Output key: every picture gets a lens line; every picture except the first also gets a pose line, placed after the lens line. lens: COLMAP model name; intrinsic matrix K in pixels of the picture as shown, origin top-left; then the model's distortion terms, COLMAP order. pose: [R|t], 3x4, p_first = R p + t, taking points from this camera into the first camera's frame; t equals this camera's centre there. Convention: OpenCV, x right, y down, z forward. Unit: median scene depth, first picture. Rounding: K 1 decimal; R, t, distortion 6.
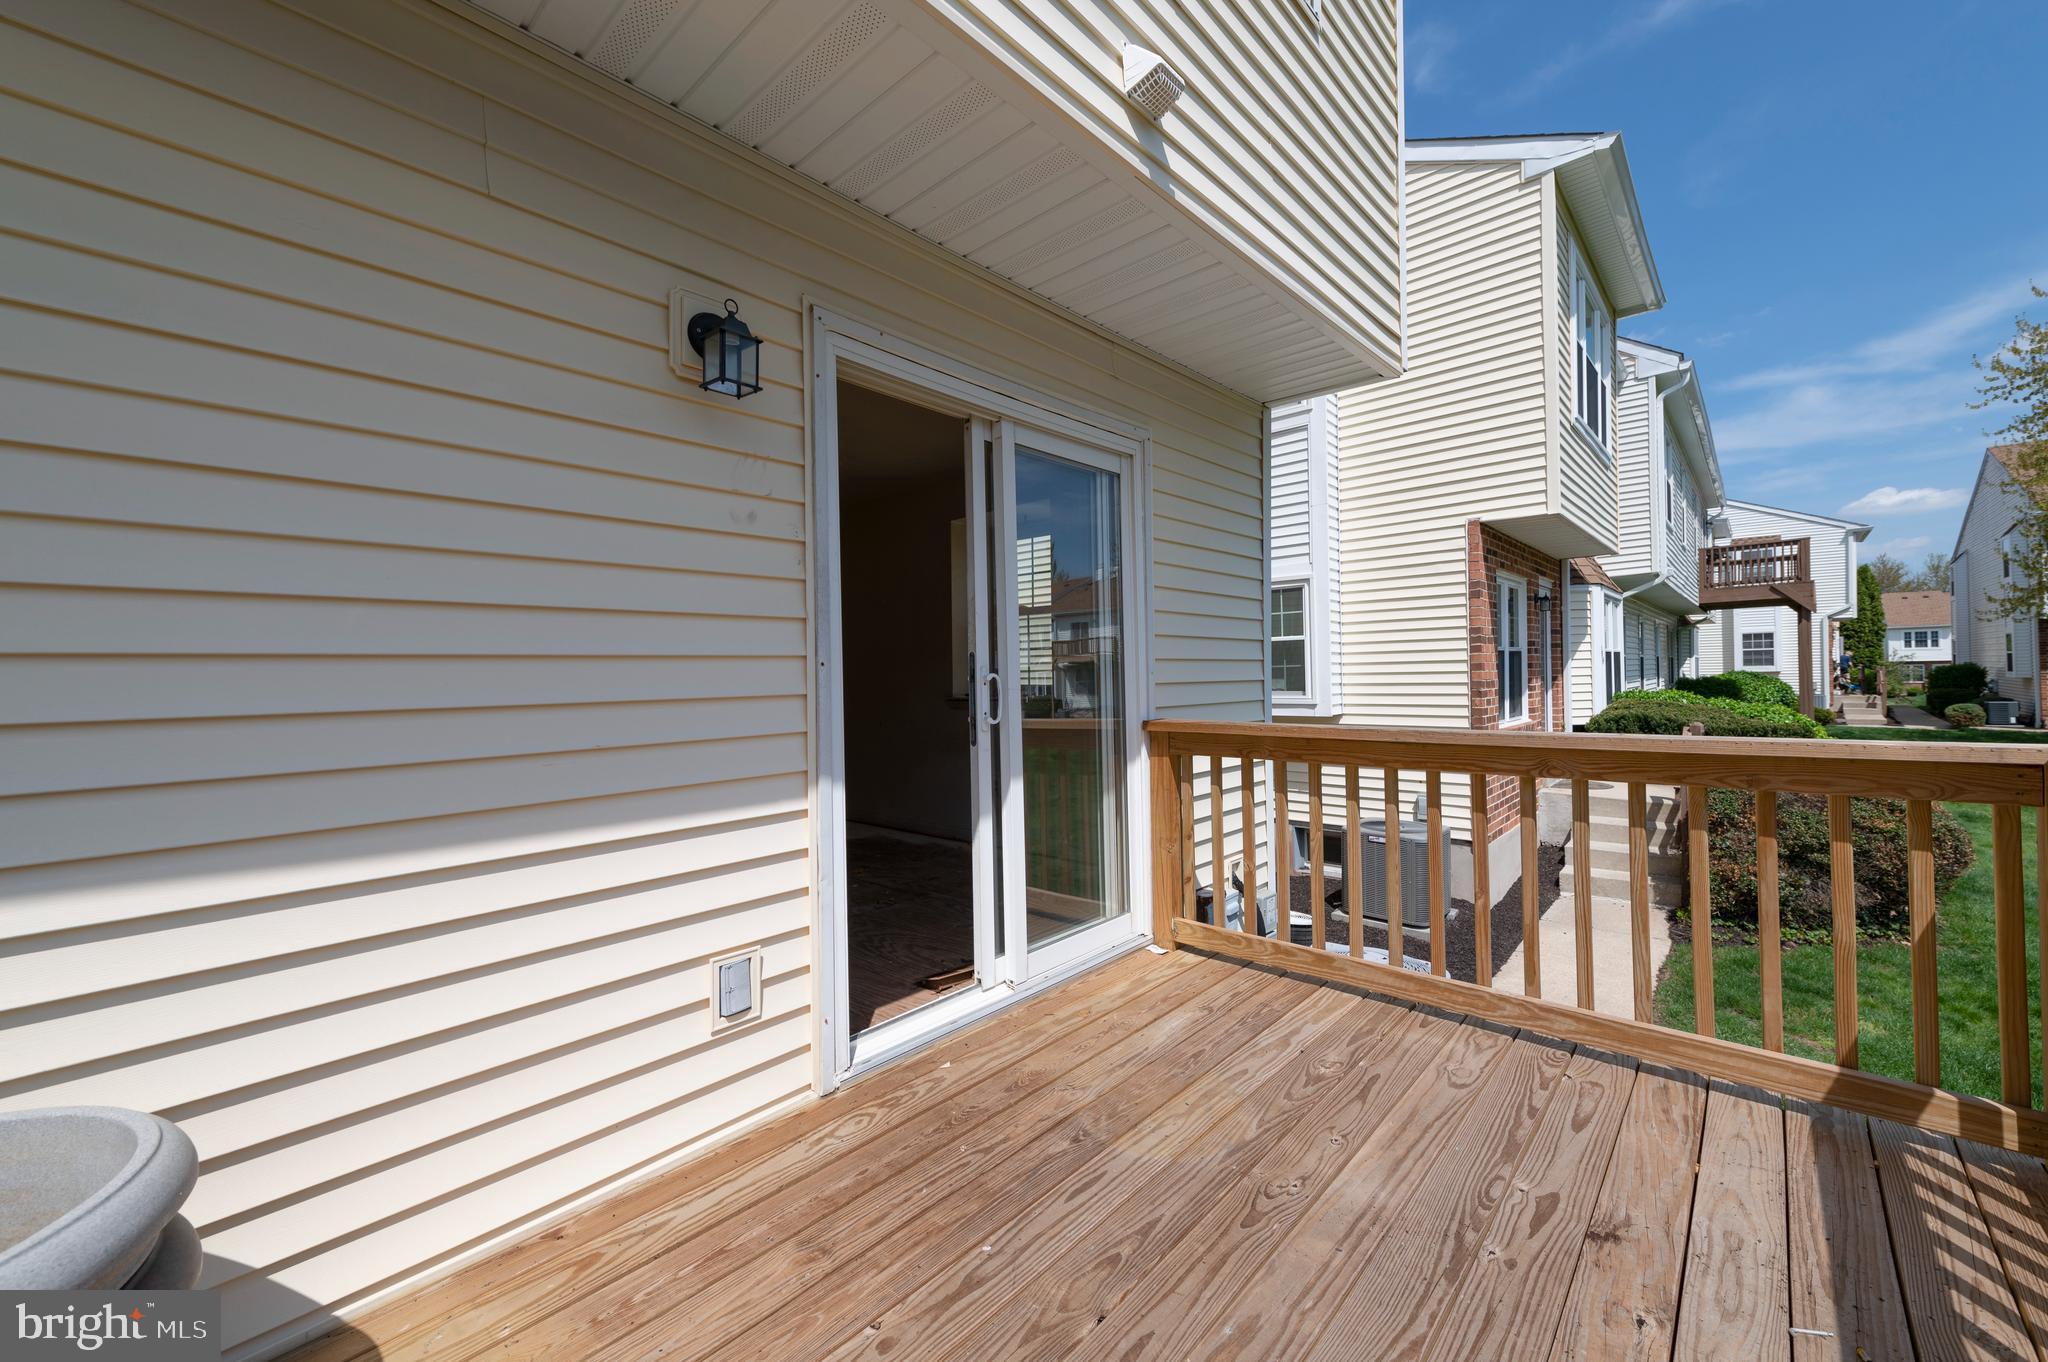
lens RADIAL K [[800.7, 0, 1036.1], [0, 800.7, 672.4], [0, 0, 1]] dist [0.022772, -0.006688]
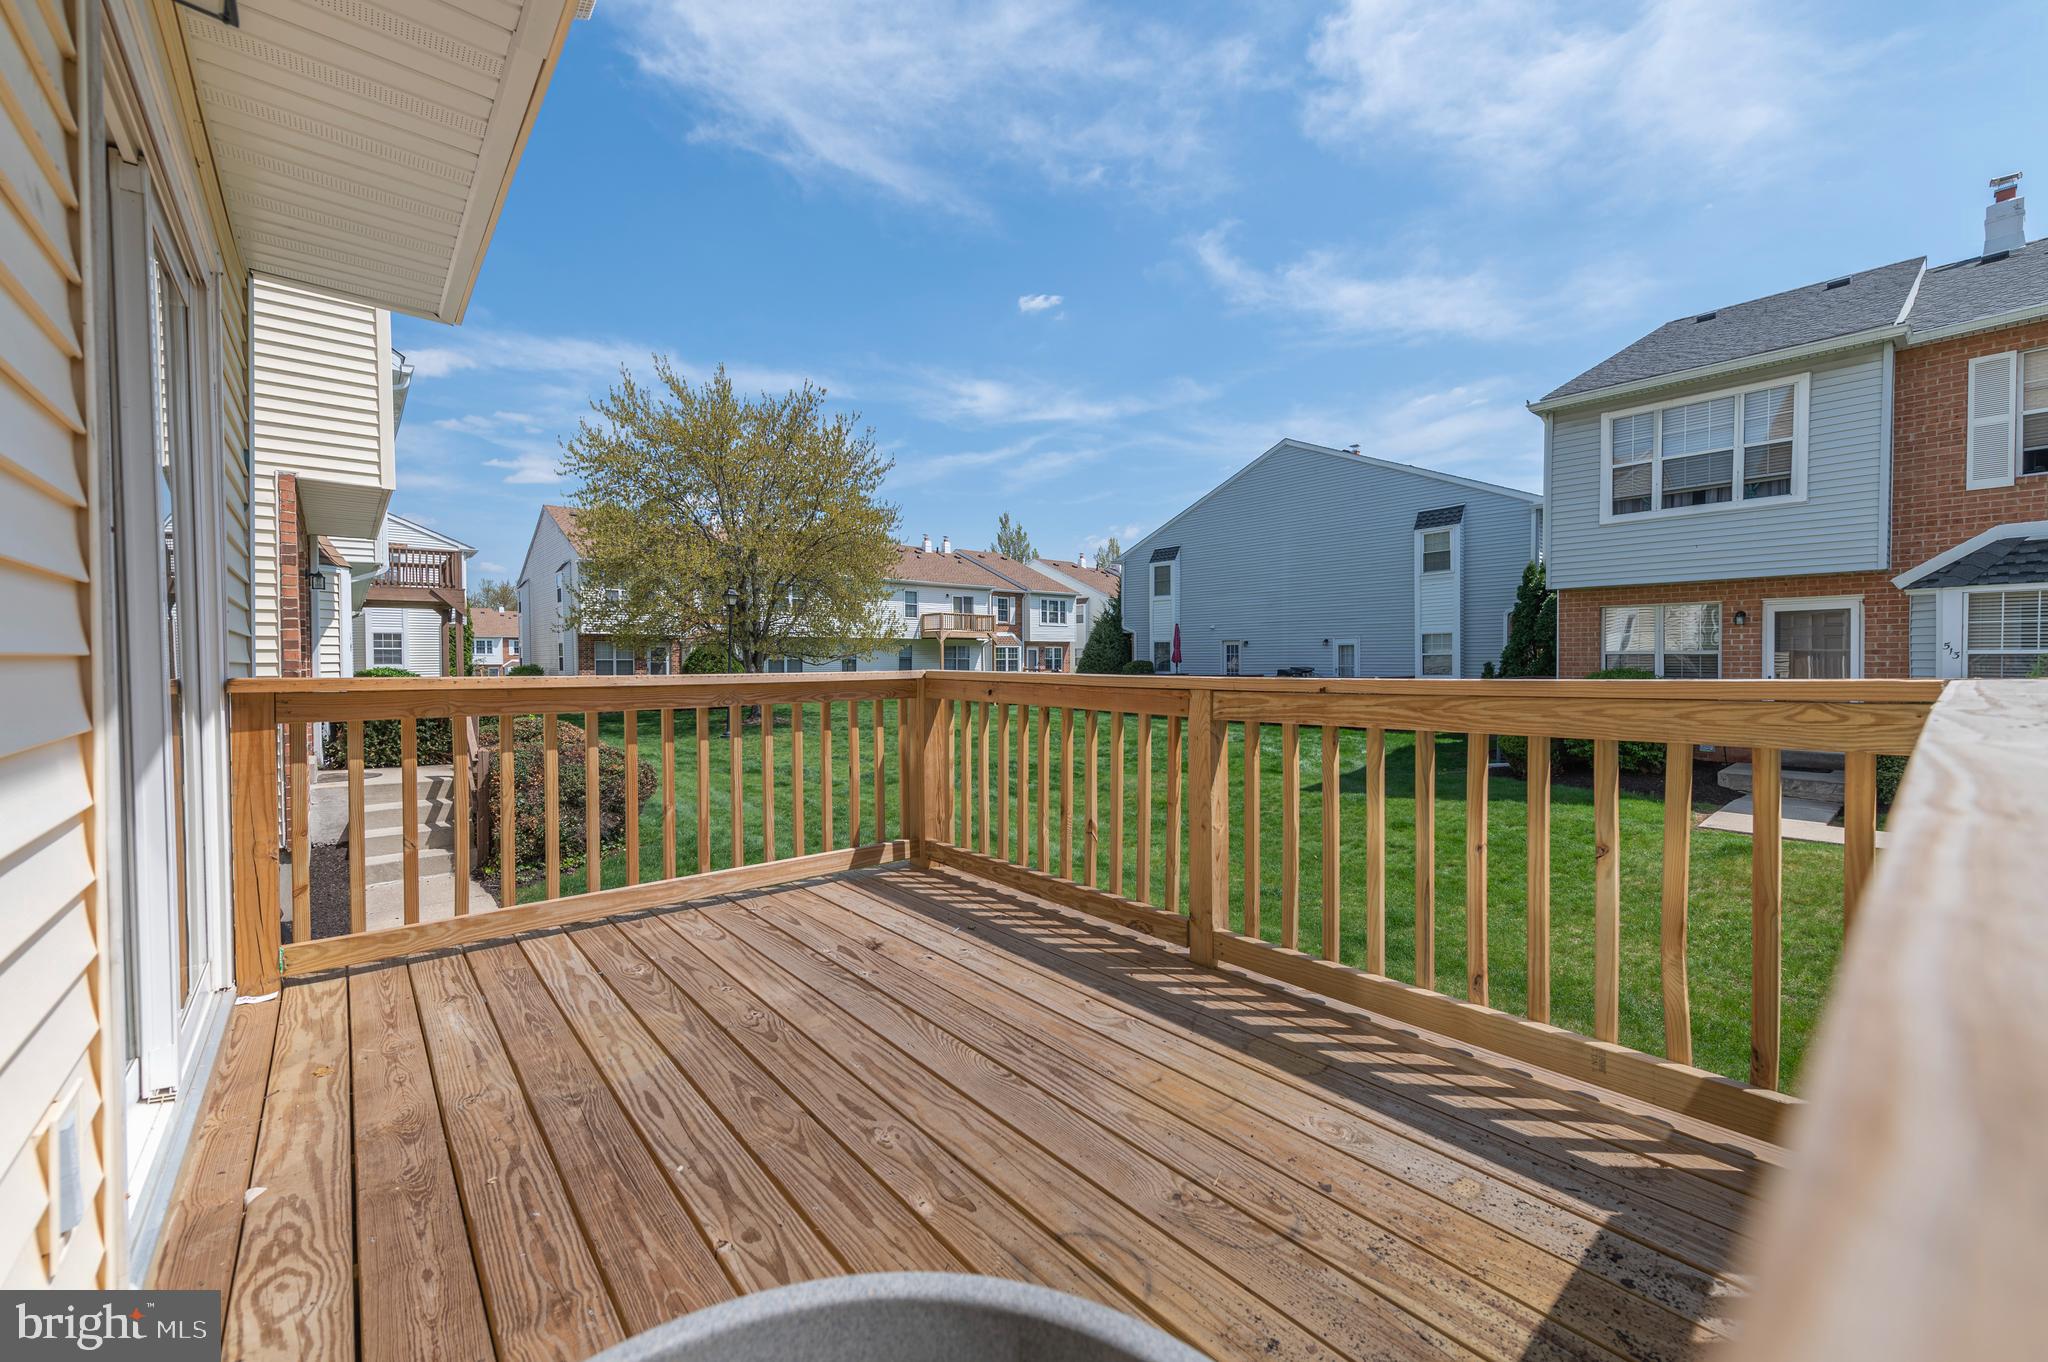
lens RADIAL K [[800.7, 0, 1036.1], [0, 800.7, 672.4], [0, 0, 1]] dist [0.022772, -0.006688]
pose [[0.130112, 0.003432, 0.991493, -0.573380], [-0.000362, 0.999994, -0.003414, 0.069031], [-0.991499, 0.000085, 0.130112, 0.263061]]
